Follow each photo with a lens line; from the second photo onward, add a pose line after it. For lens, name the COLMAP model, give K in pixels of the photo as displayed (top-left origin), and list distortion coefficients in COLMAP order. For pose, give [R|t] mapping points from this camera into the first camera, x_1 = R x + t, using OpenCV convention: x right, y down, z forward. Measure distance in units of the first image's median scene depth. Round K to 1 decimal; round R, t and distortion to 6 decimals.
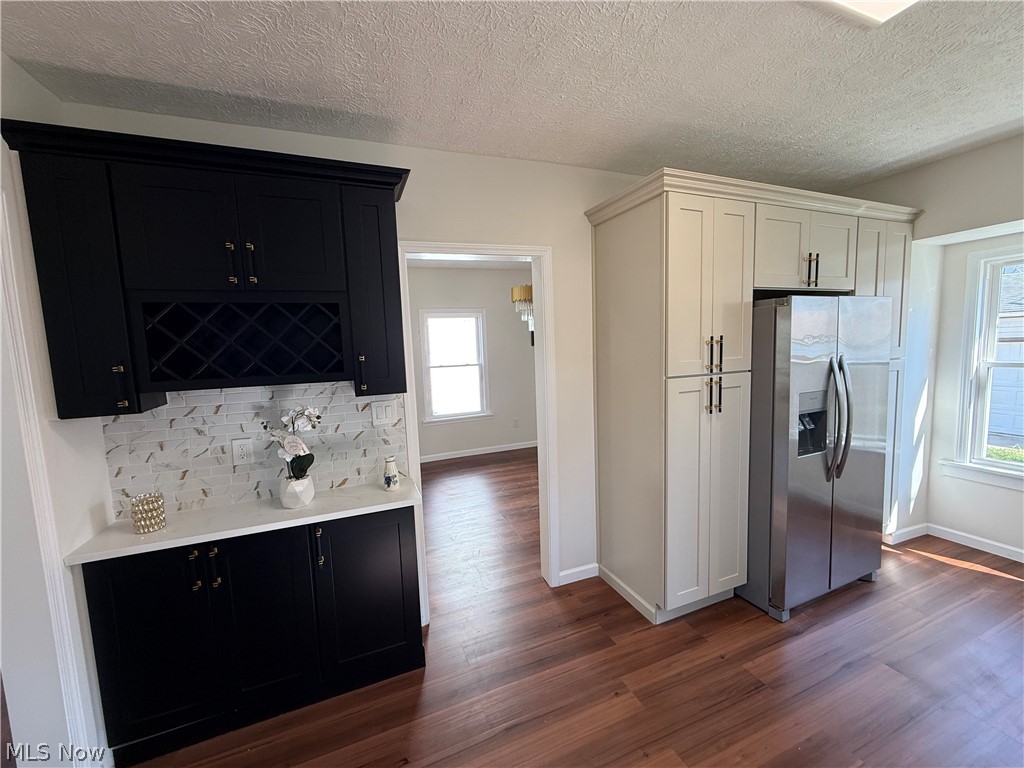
lens RADIAL K [[406.0, 0, 509.4], [0, 406.0, 383.3], [0, 0, 1]] dist [-0.000727, 0.000053]
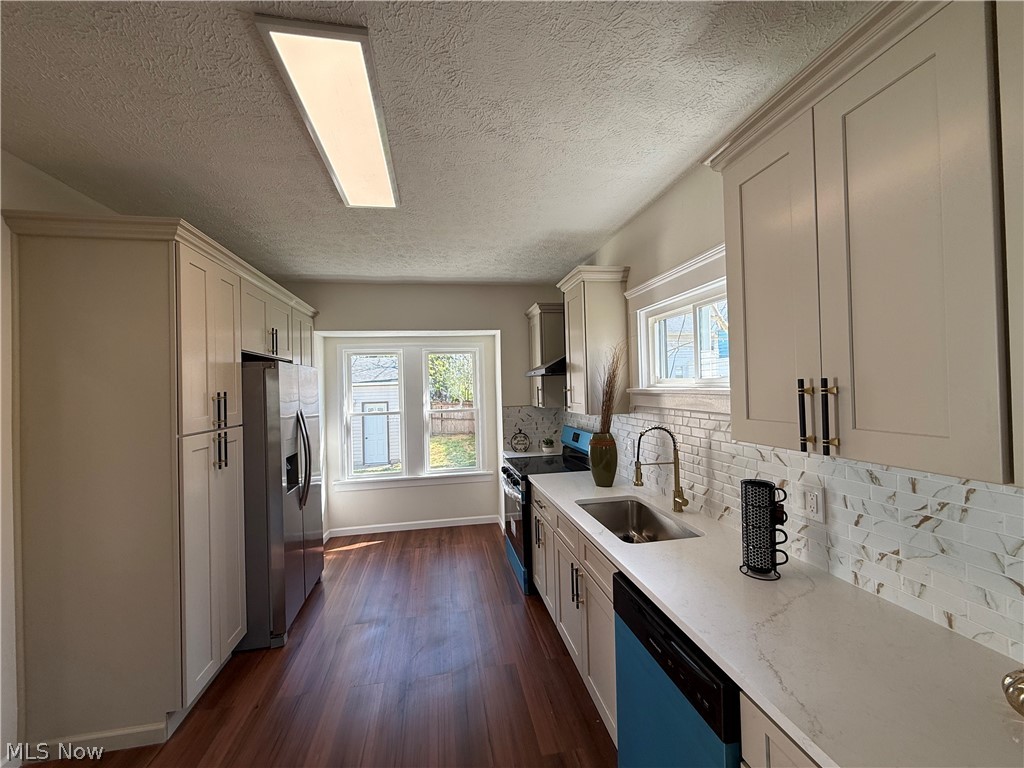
lens RADIAL K [[407.0, 0, 509.1], [0, 407.0, 385.4], [0, 0, 1]] dist [-0.000488, 0.000190]
pose [[0.206380, 0.039626, 0.977669, -0.315281], [0.112299, 0.991618, -0.063897, 0.012946], [-0.972006, 0.122978, 0.200200, 0.071678]]
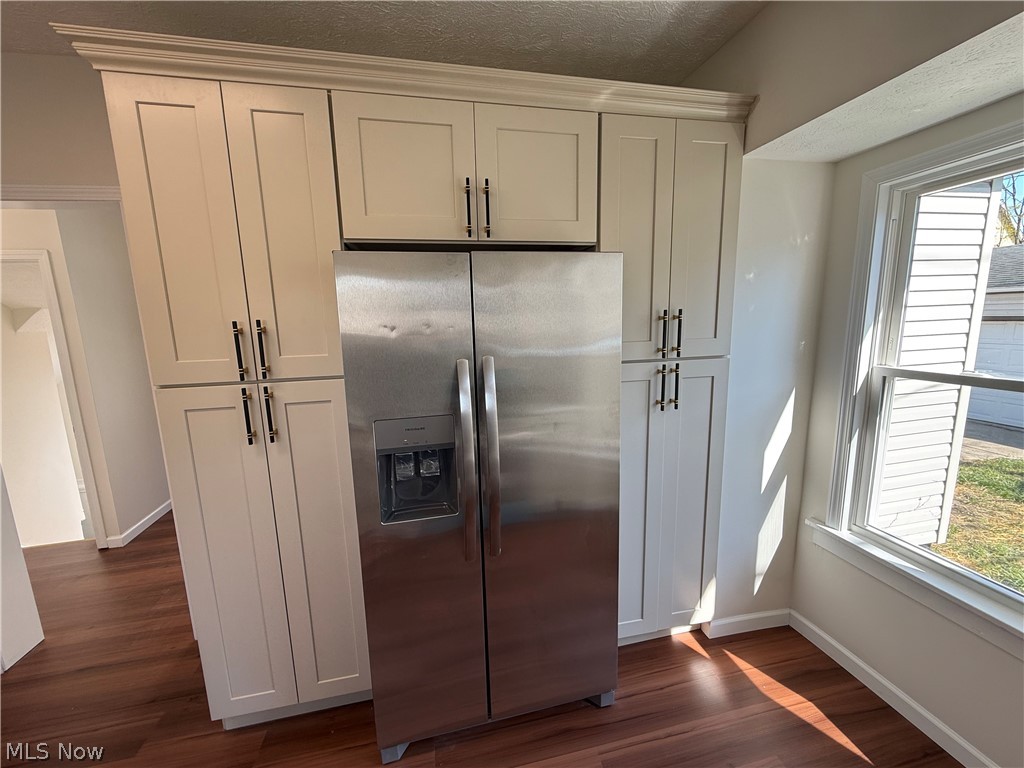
lens RADIAL K [[407.0, 0, 509.1], [0, 407.0, 385.4], [0, 0, 1]] dist [-0.000488, 0.000190]
pose [[0.985567, 0.037785, -0.165017, 0.904593], [-0.025564, 0.996813, 0.075564, -0.068200], [0.167346, -0.070255, 0.983392, 0.409749]]
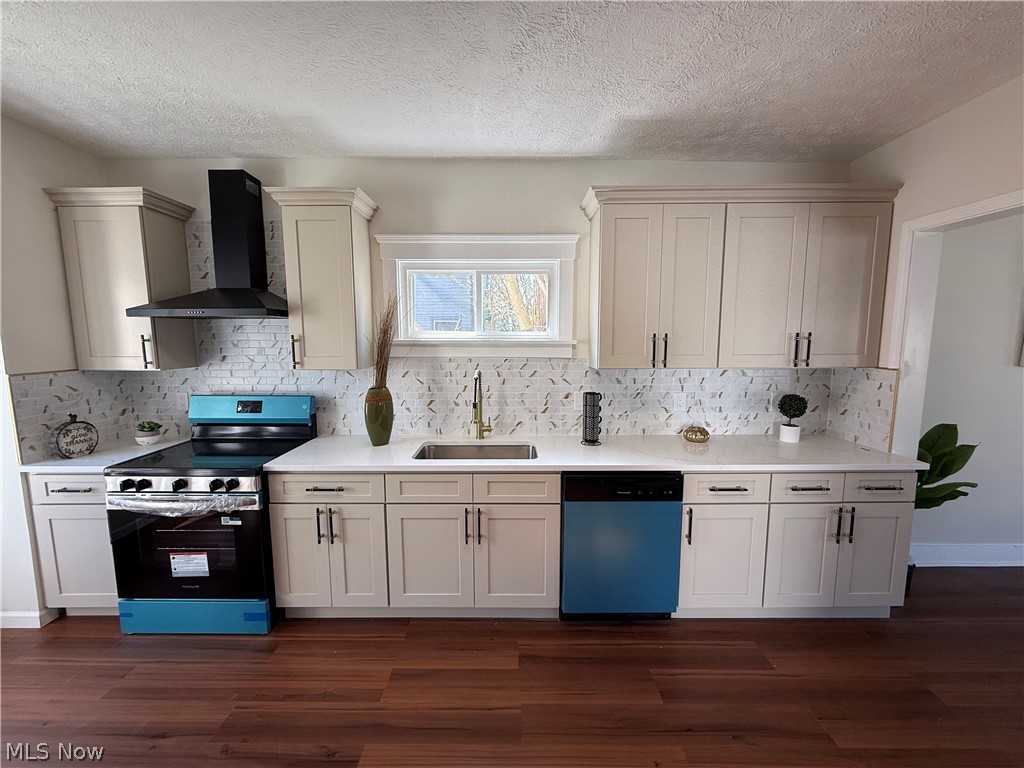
lens RADIAL K [[407.0, 0, 509.1], [0, 407.0, 385.4], [0, 0, 1]] dist [-0.000488, 0.000190]
pose [[-0.925644, -0.005090, 0.378360, 1.657640], [0.074926, 0.977646, 0.196457, -0.395766], [-0.370902, 0.210198, -0.904571, 3.461971]]
